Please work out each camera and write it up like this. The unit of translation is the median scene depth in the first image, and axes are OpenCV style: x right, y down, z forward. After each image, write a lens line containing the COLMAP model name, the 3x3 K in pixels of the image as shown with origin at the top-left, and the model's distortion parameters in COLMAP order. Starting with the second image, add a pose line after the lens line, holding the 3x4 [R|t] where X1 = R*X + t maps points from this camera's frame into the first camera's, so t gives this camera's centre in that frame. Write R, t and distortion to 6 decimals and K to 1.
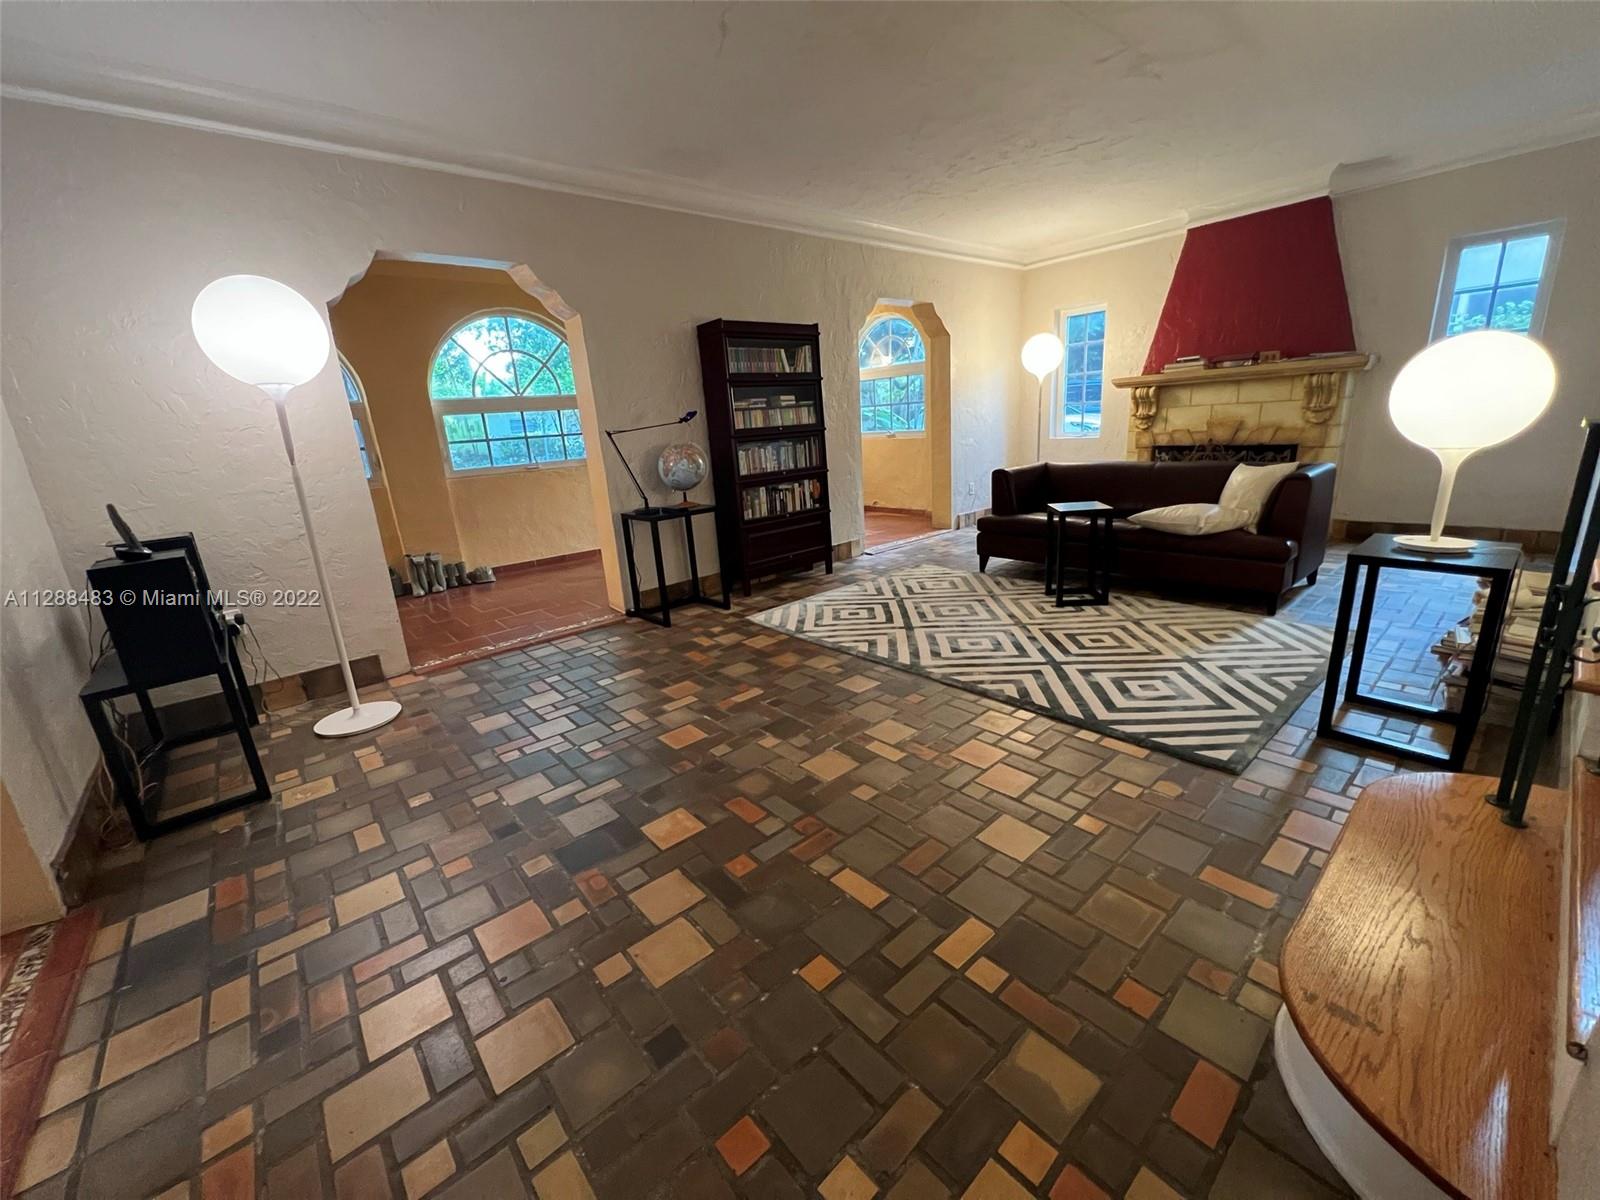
lens RADIAL K [[637.4, 0, 802.4], [0, 637.4, 600.0], [0, 0, 1]] dist [-0.002048, 0.000117]
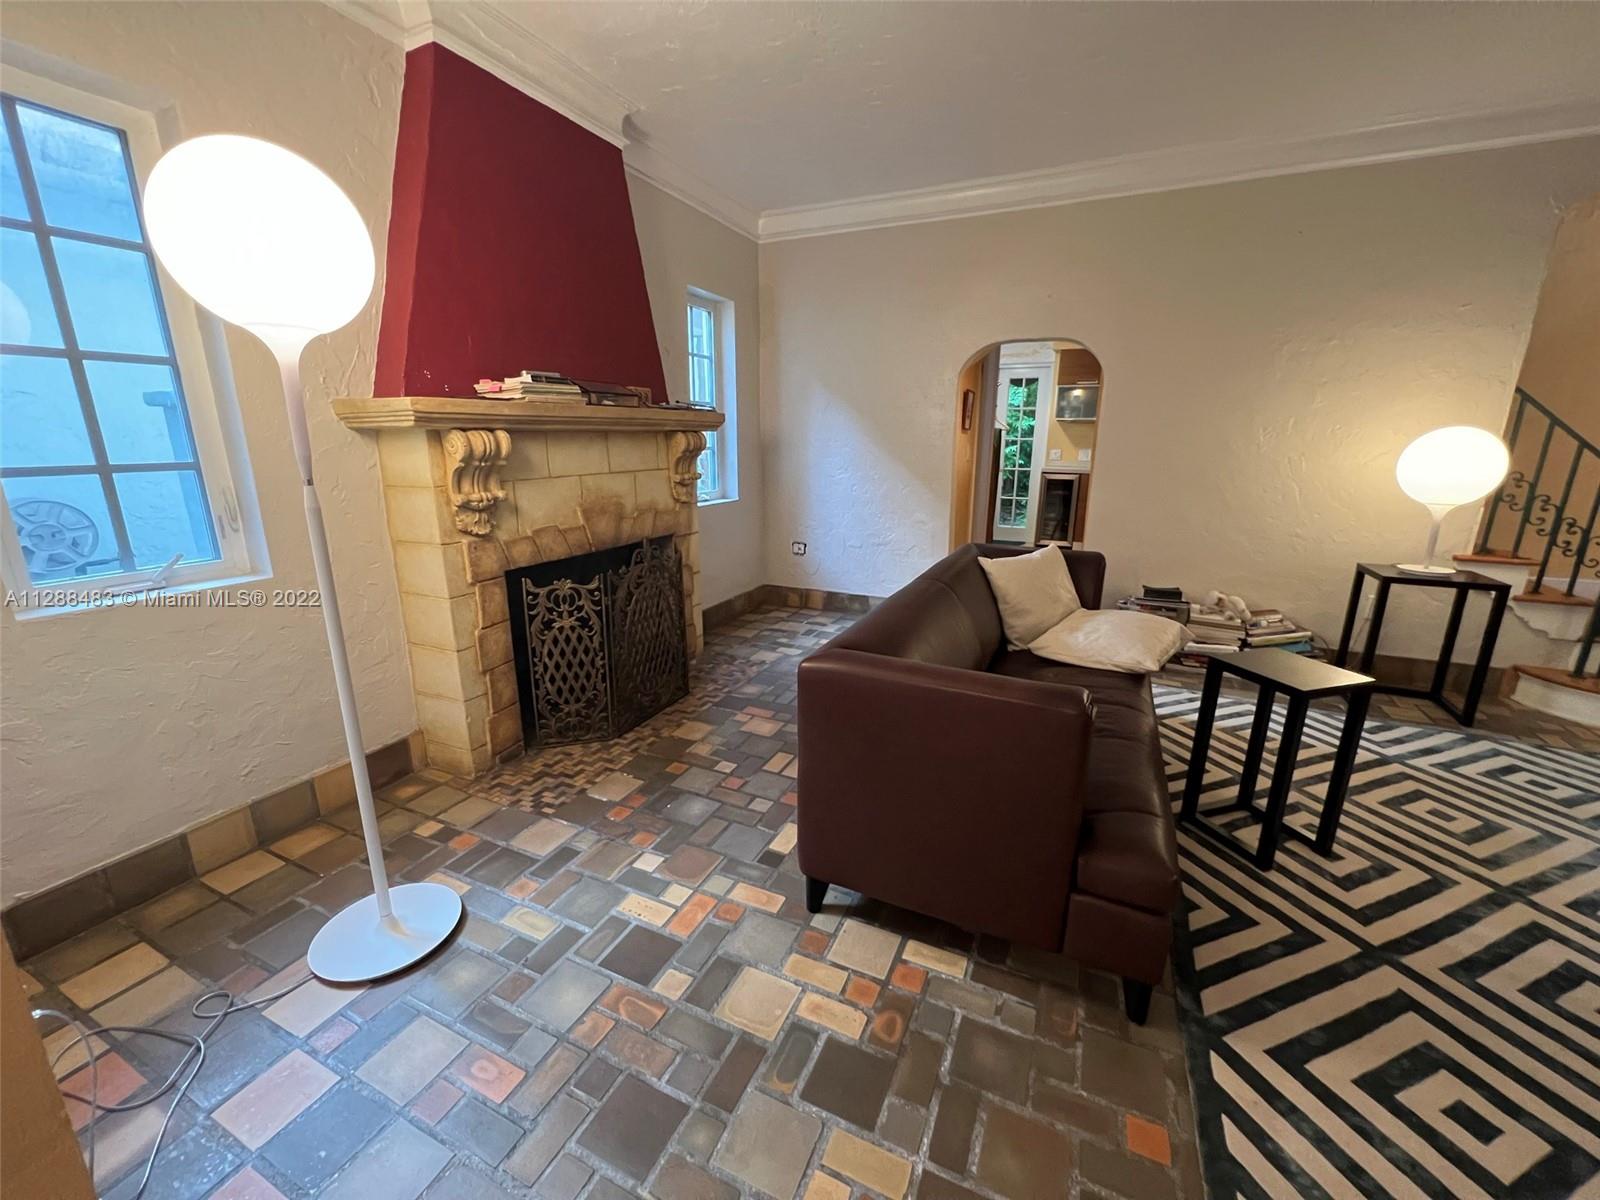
lens RADIAL K [[637.4, 0, 800.9], [0, 637.4, 596.4], [0, 0, 1]] dist [-0.002048, 0.000117]
pose [[-0.409311, -0.164301, 0.897480, 0.100362], [0.269012, 0.918193, 0.290781, -0.310315], [-0.871835, 0.360453, -0.331628, 1.022849]]
